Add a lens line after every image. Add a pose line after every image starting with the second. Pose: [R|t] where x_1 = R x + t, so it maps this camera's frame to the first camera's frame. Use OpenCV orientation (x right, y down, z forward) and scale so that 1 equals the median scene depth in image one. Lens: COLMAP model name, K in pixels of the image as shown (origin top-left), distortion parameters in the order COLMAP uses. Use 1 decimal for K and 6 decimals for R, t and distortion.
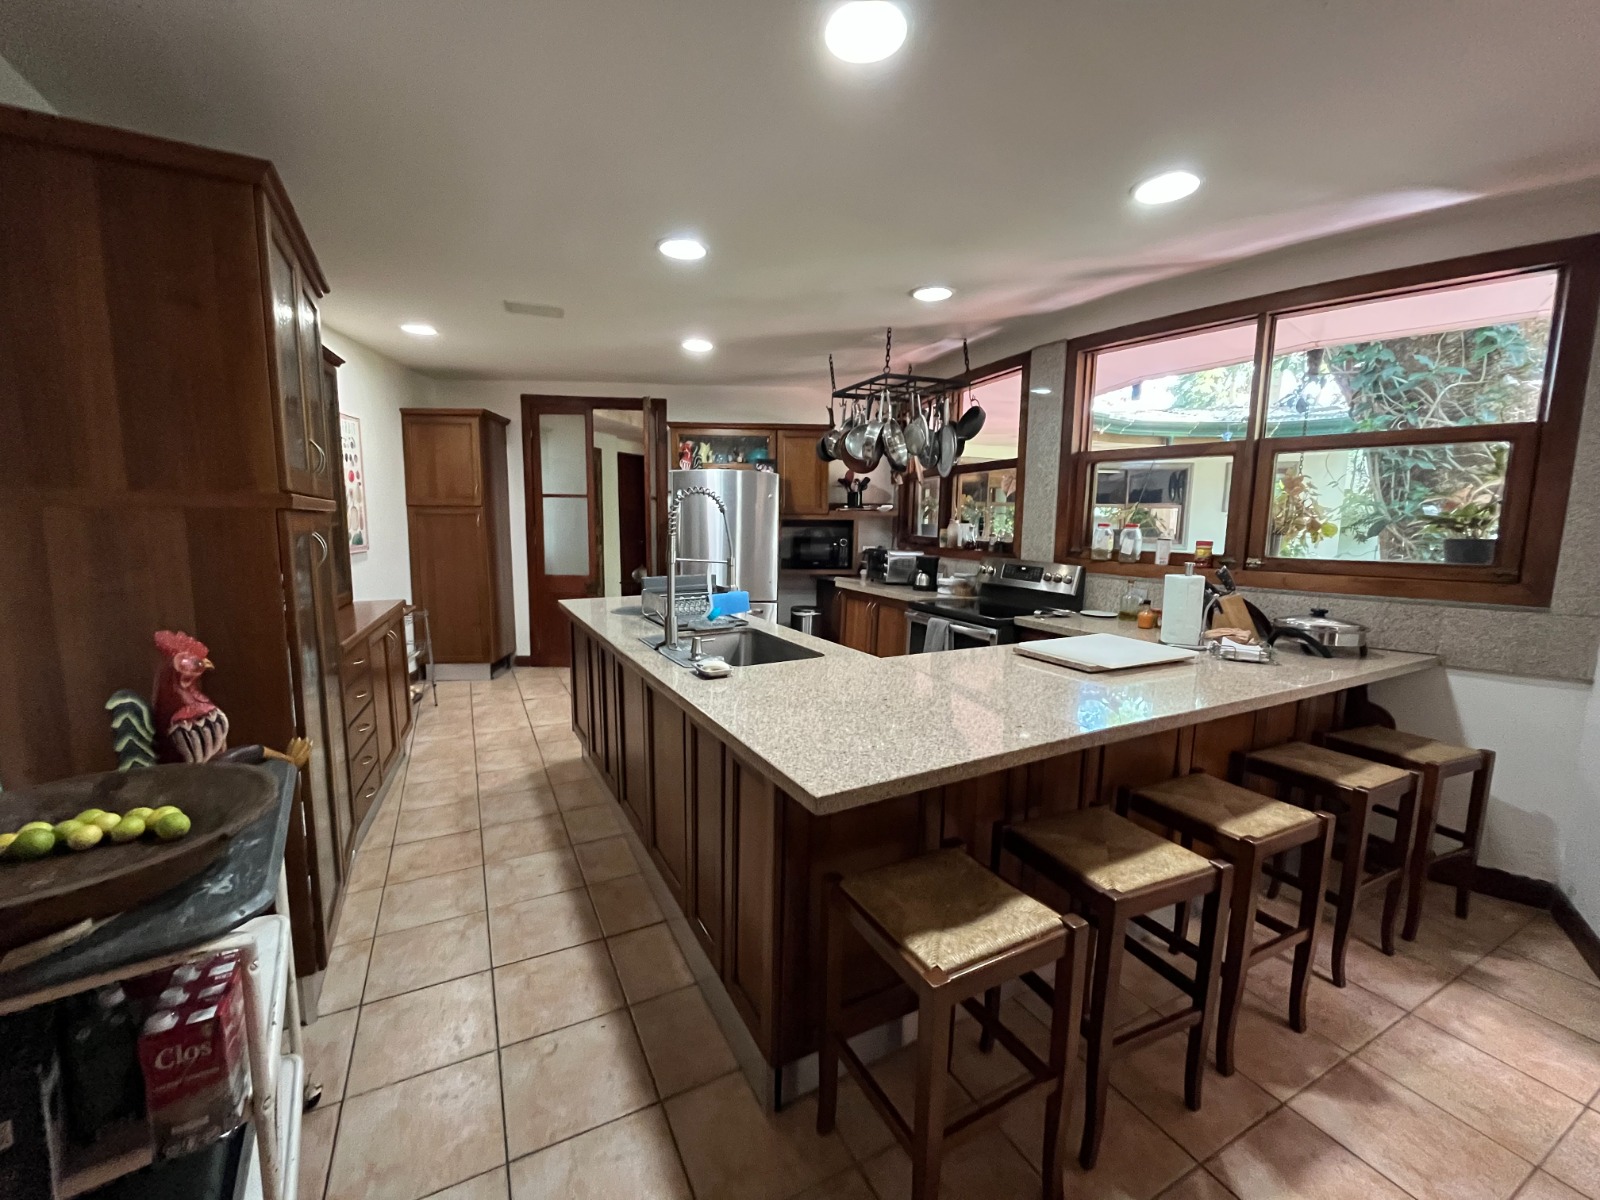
lens RADIAL K [[645.4, 0, 795.8], [0, 645.4, 597.0], [0, 0, 1]] dist [-0.002022, -0.000236]
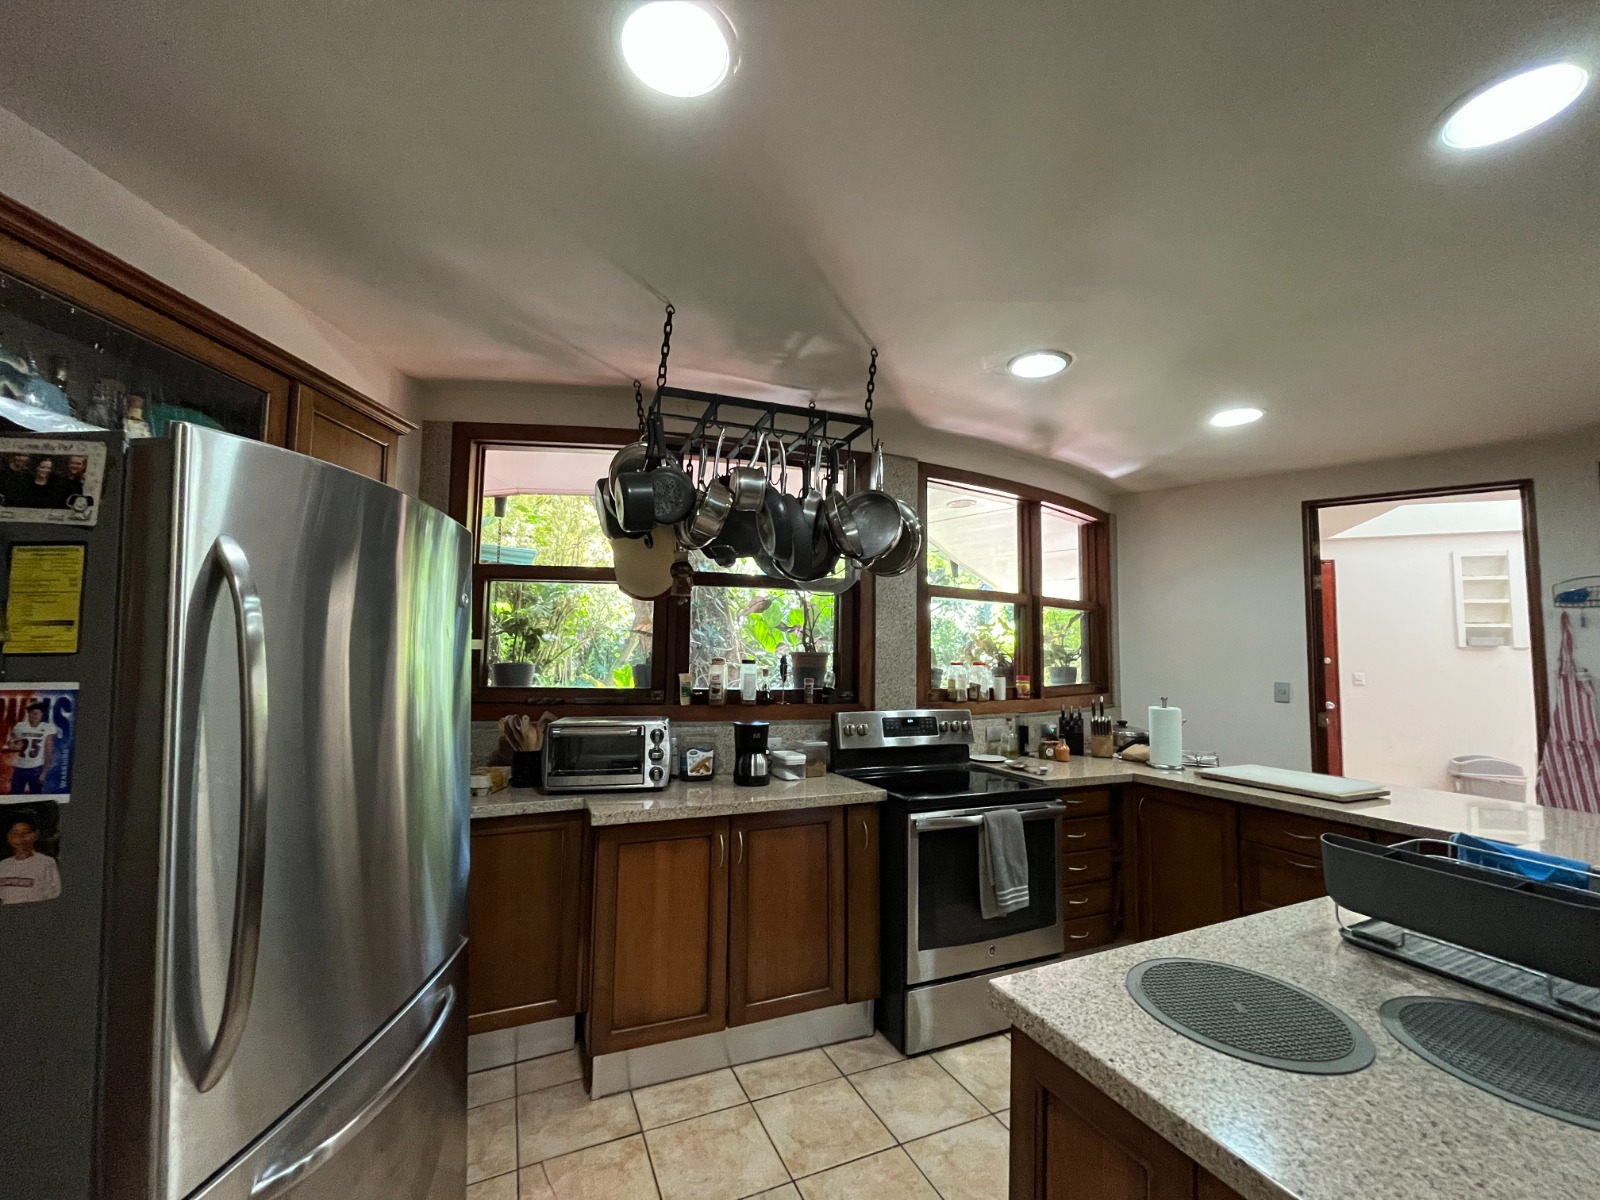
lens RADIAL K [[645.4, 0, 795.8], [0, 645.4, 597.0], [0, 0, 1]] dist [-0.002022, -0.000236]
pose [[0.031925, 0.075500, 0.996635, -0.533492], [0.127309, 0.988714, -0.078978, -0.173216], [-0.991349, 0.129402, 0.021953, 1.298315]]
